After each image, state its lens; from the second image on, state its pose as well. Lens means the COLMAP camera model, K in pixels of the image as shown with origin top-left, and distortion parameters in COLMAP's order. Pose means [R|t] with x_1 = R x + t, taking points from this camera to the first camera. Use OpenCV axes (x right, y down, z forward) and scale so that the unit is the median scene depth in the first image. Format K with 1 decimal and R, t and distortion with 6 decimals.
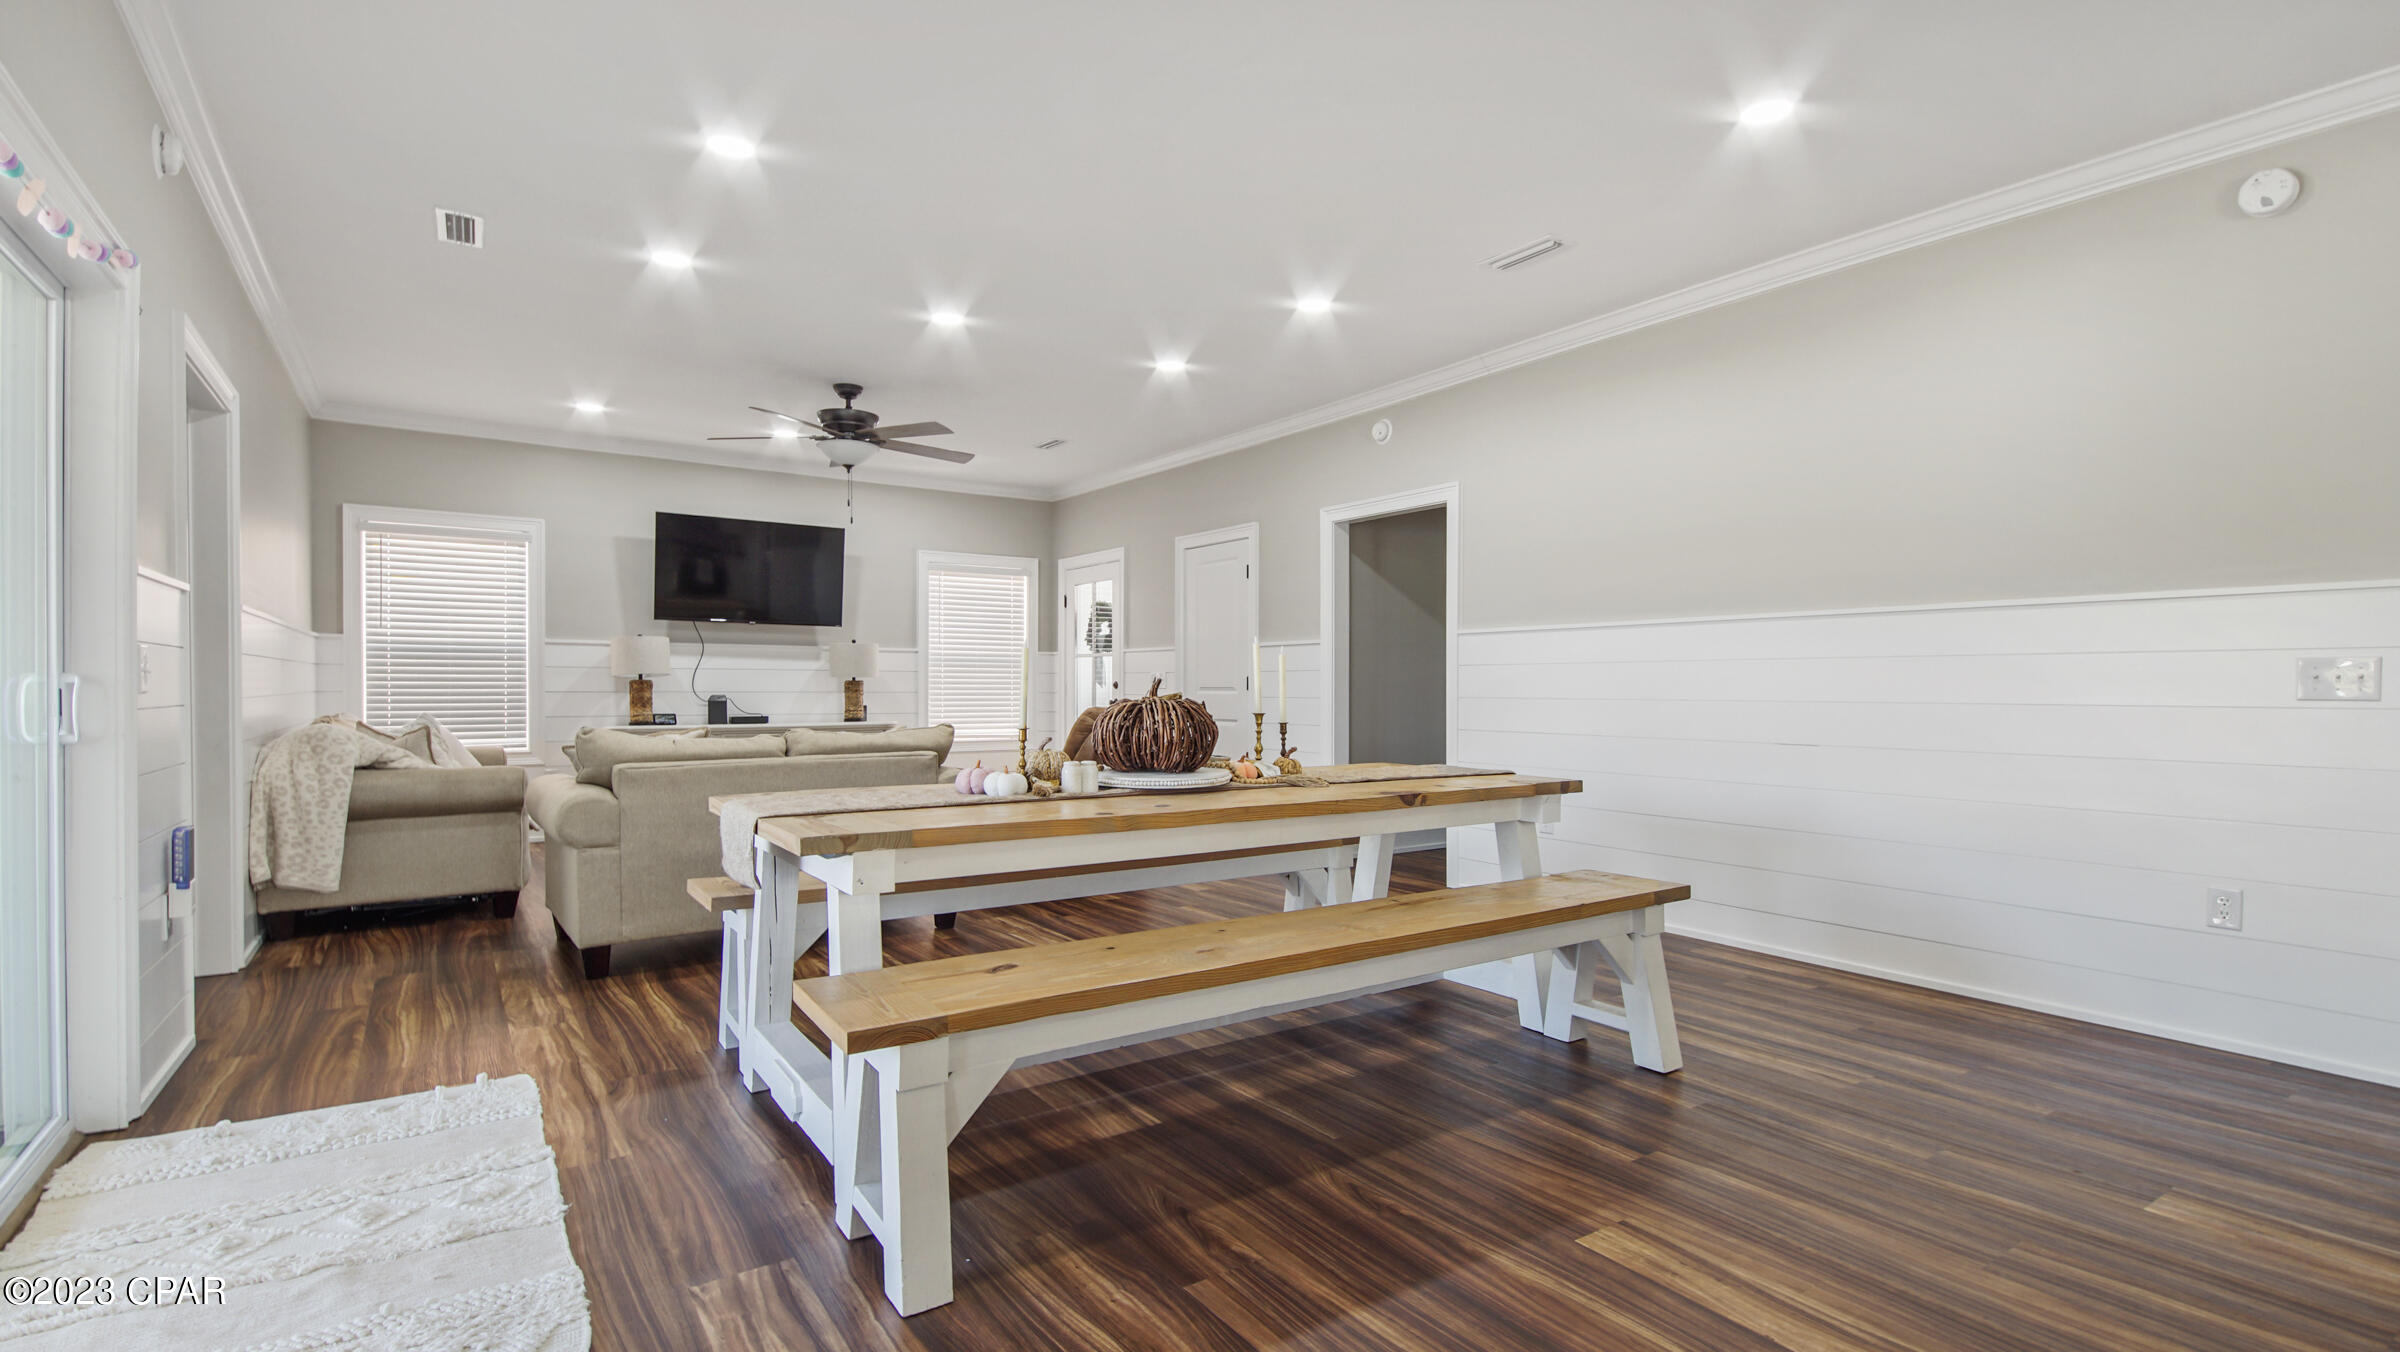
lens RADIAL K [[1118.1, 0, 1202.9], [0, 1118.1, 683.5], [0, 0, 1]] dist [0.024196, -0.001295]
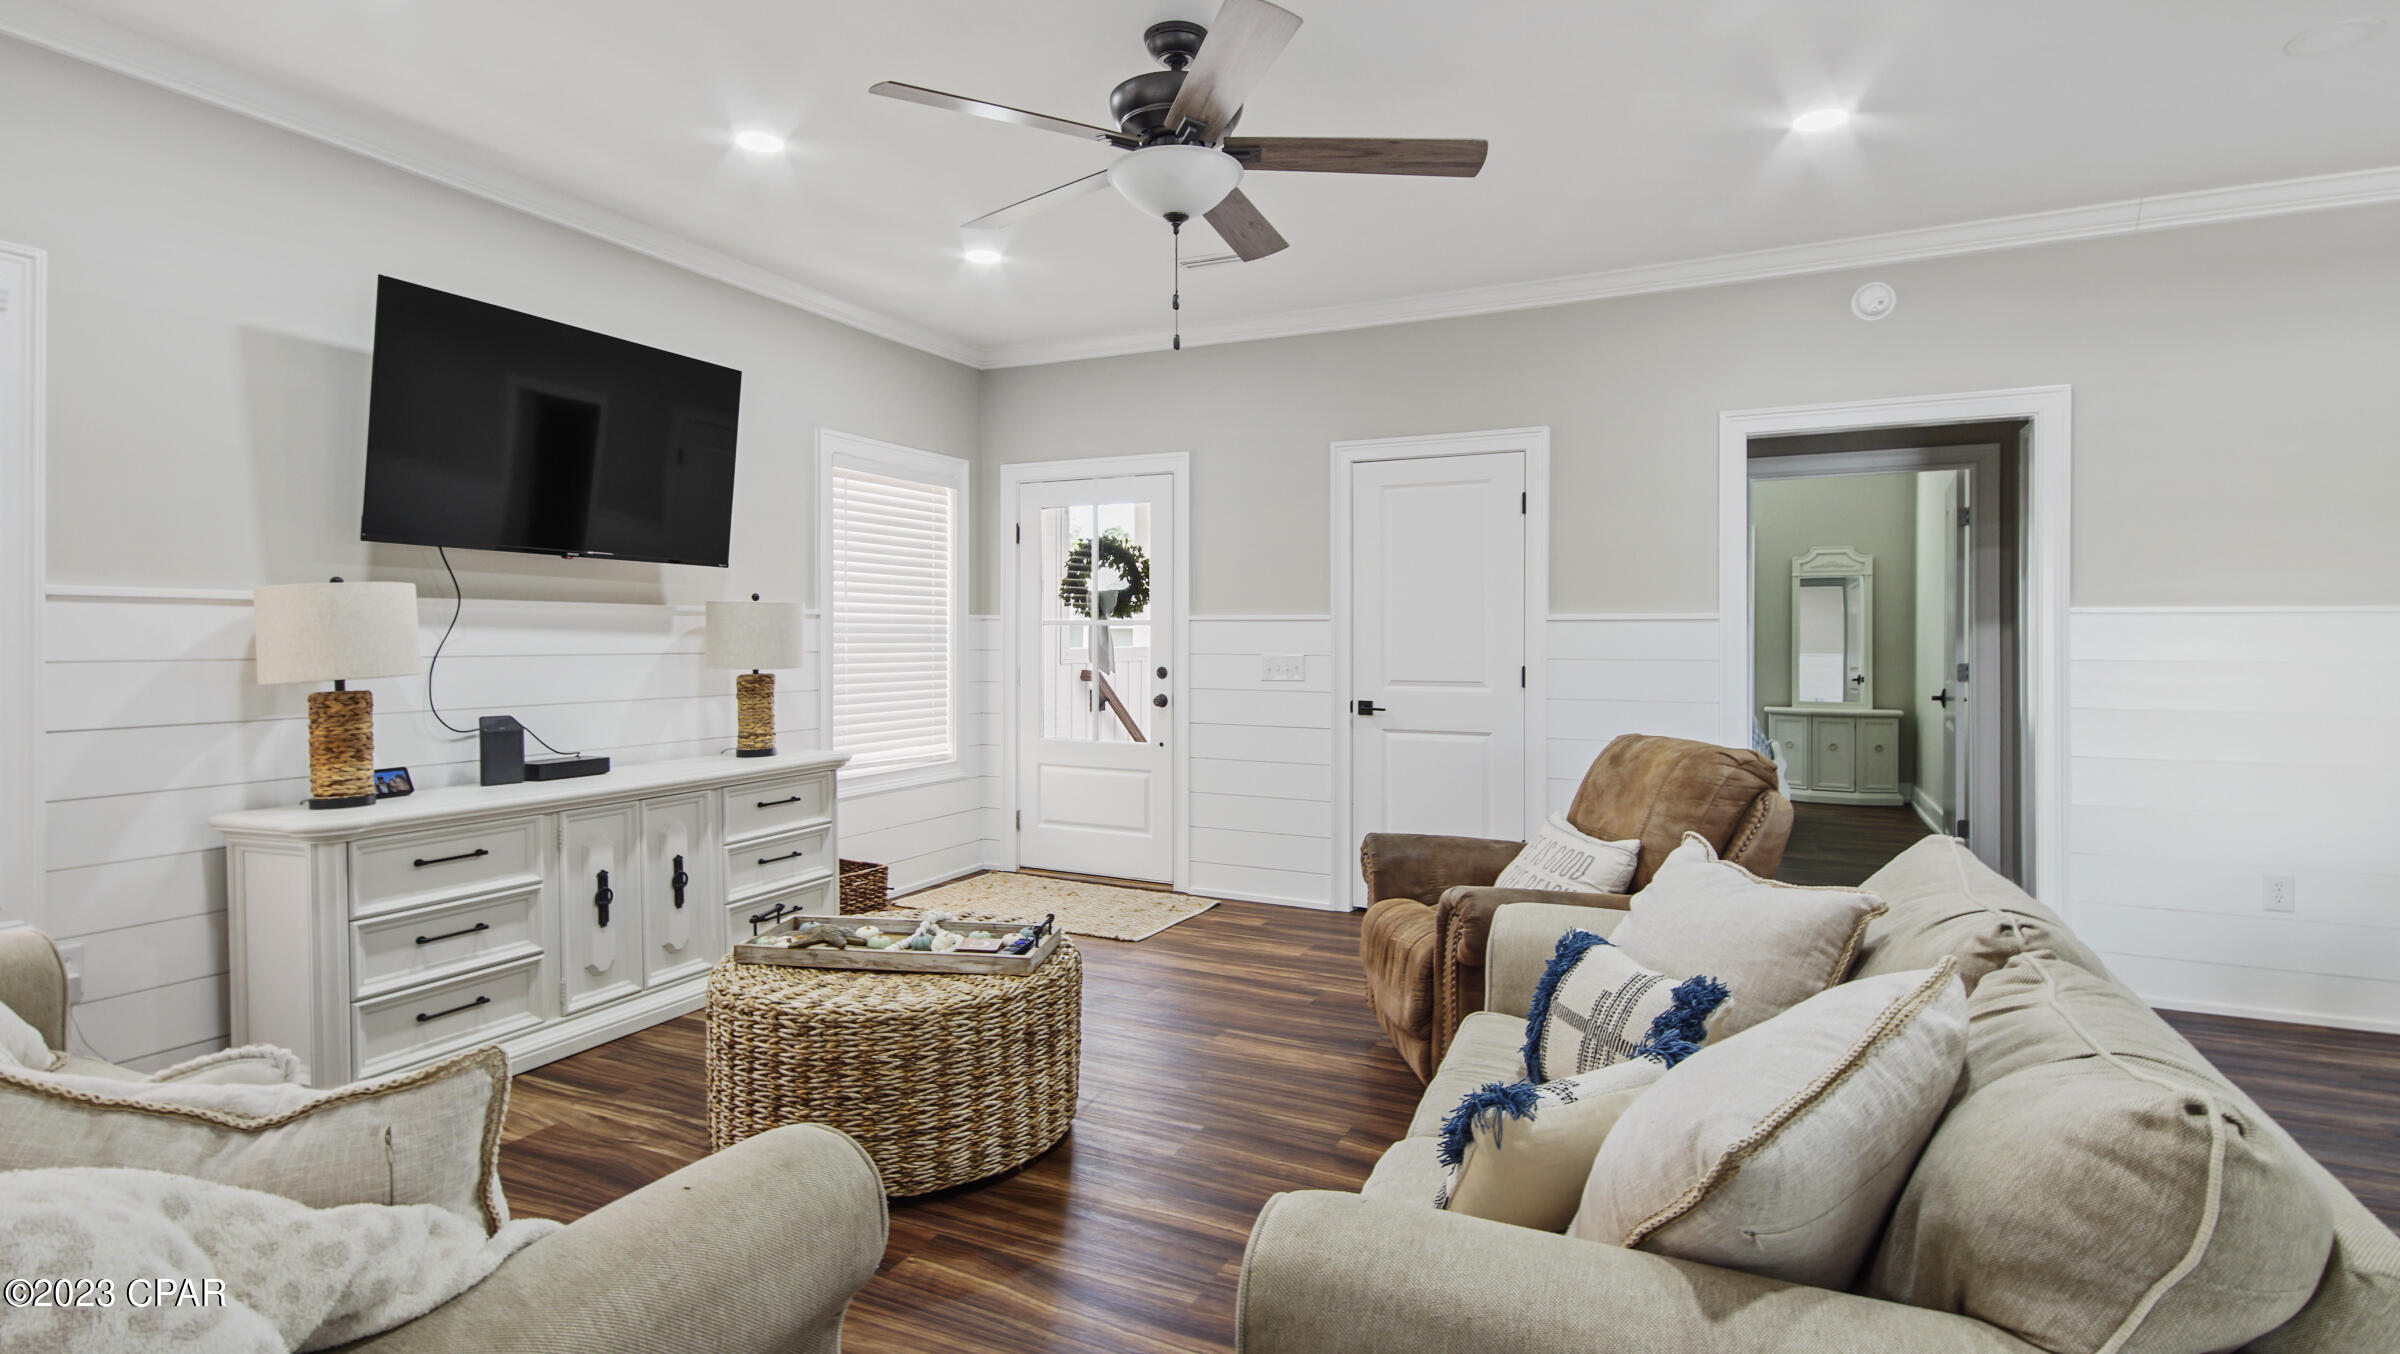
lens RADIAL K [[1163.4, 0, 1191.8], [0, 1163.4, 643.0], [0, 0, 1]] dist [0.022520, -0.003842]
pose [[0.877793, -0.003010, 0.479030, -0.418692], [-0.002181, 0.999945, 0.010280, -0.024177], [-0.479035, -0.010068, 0.877738, 0.469154]]
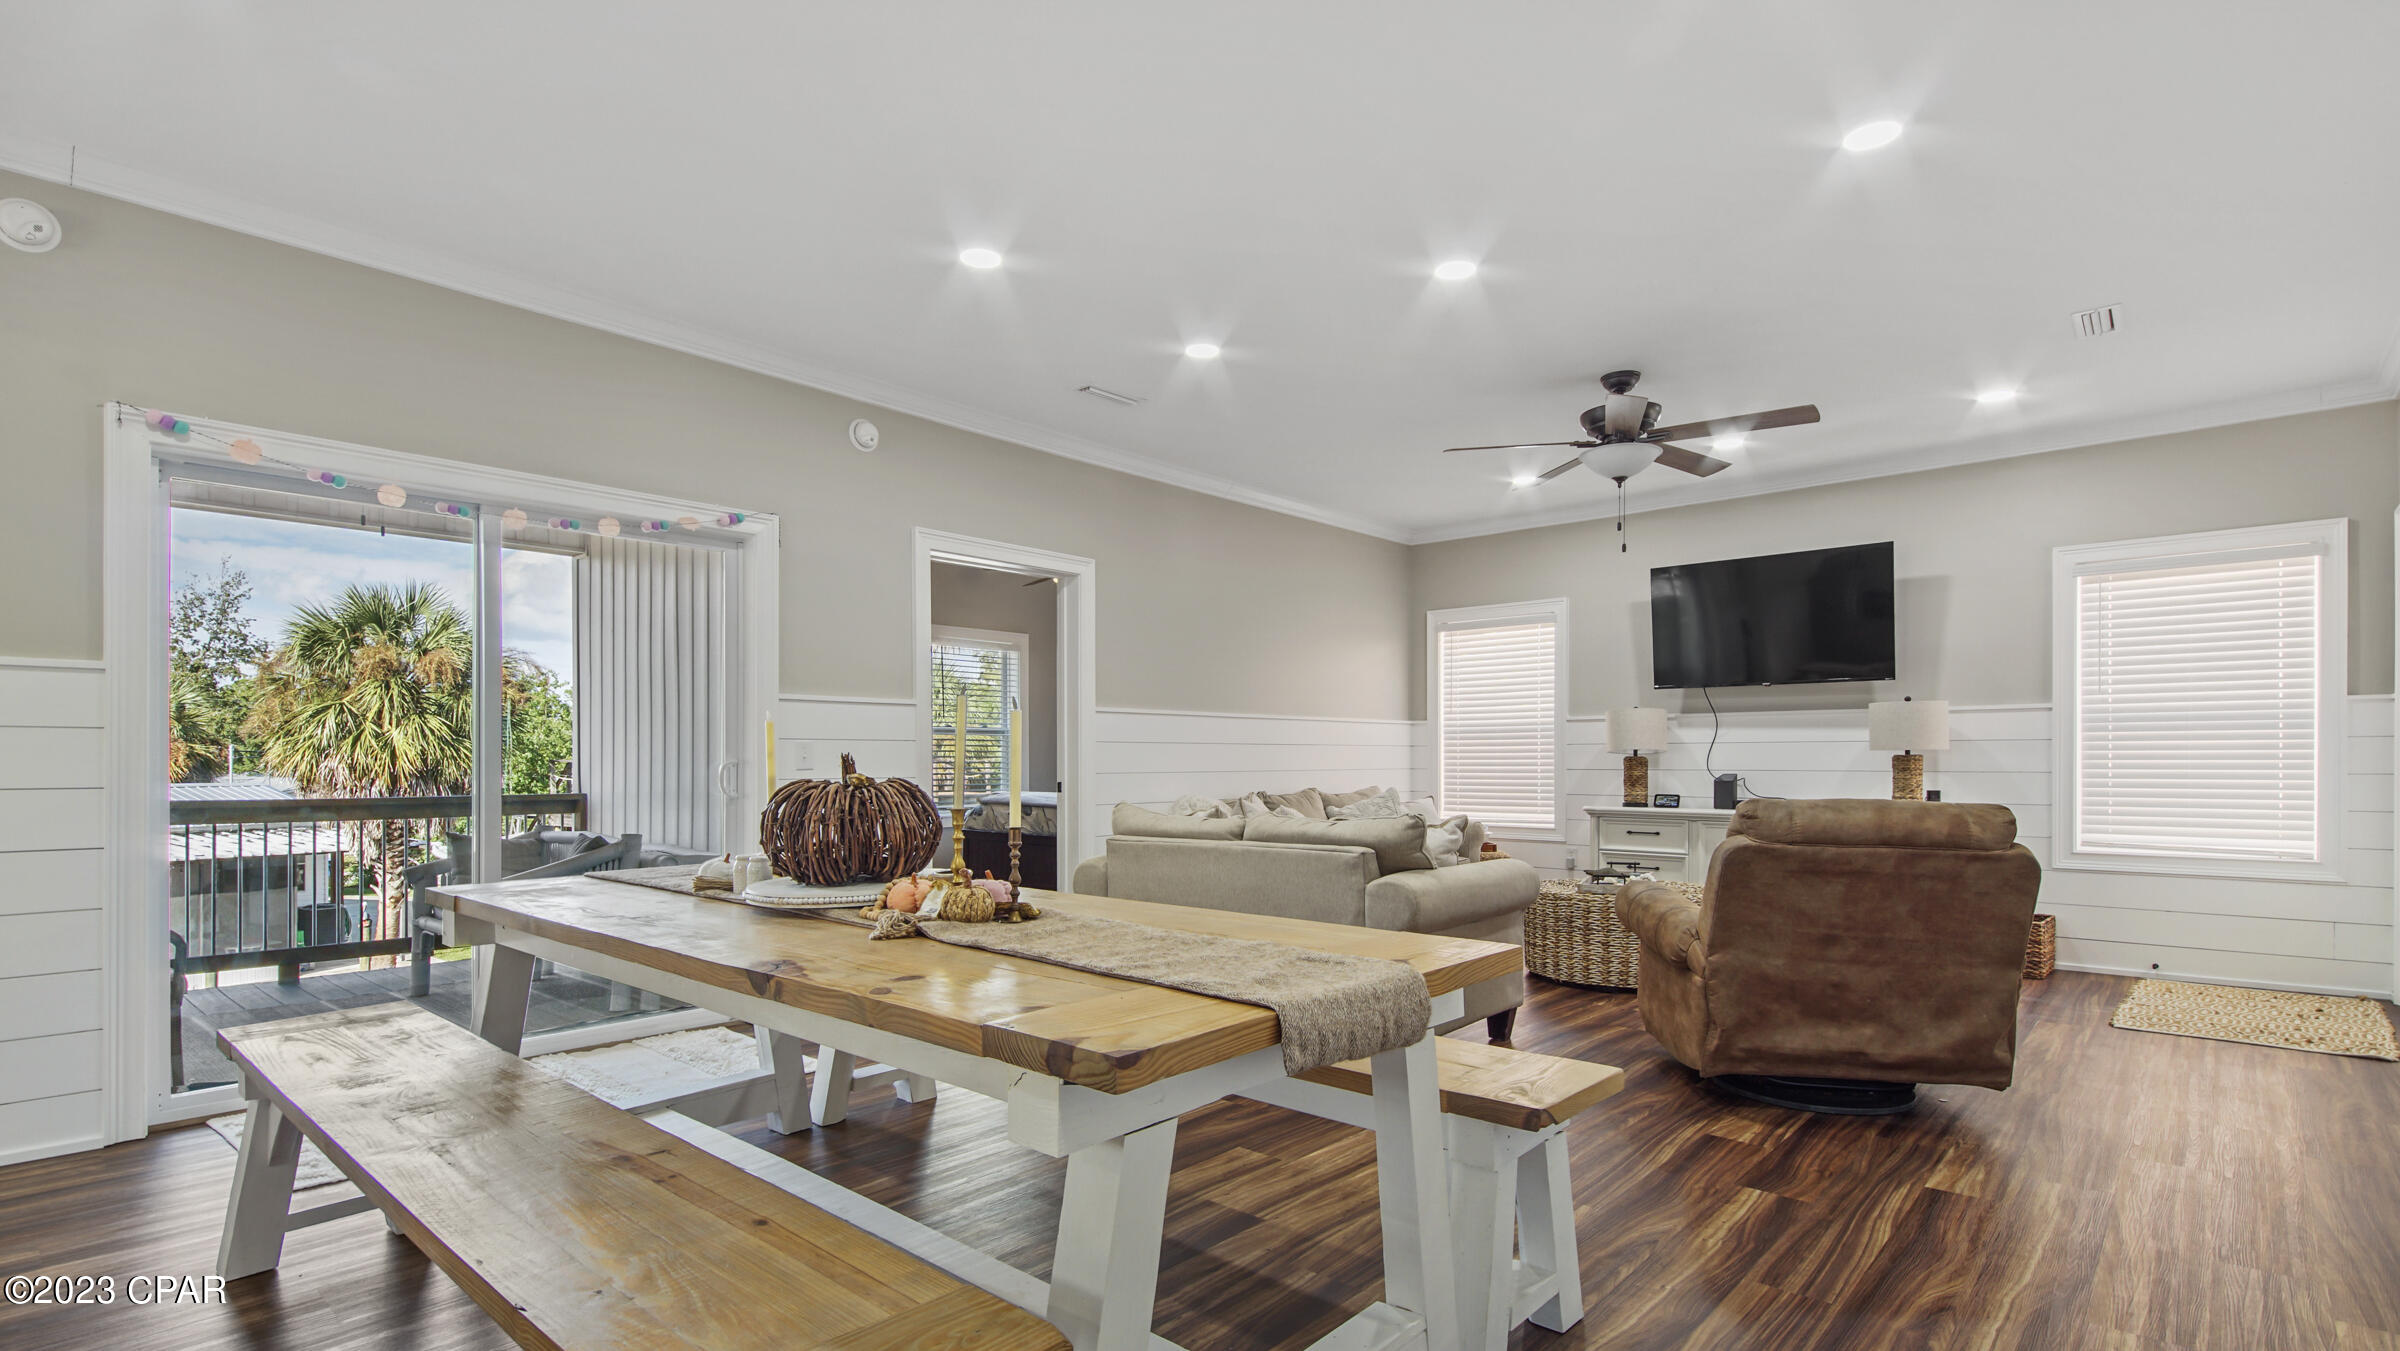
lens RADIAL K [[1118.1, 0, 1231.2], [0, 1118.1, 751.5], [0, 0, 1]] dist [0.024196, -0.001295]
pose [[0.260072, -0.012315, -0.965511, 0.285204], [0.004737, 0.999923, -0.011478, 0.001839], [0.965578, -0.001589, 0.260110, 0.428024]]
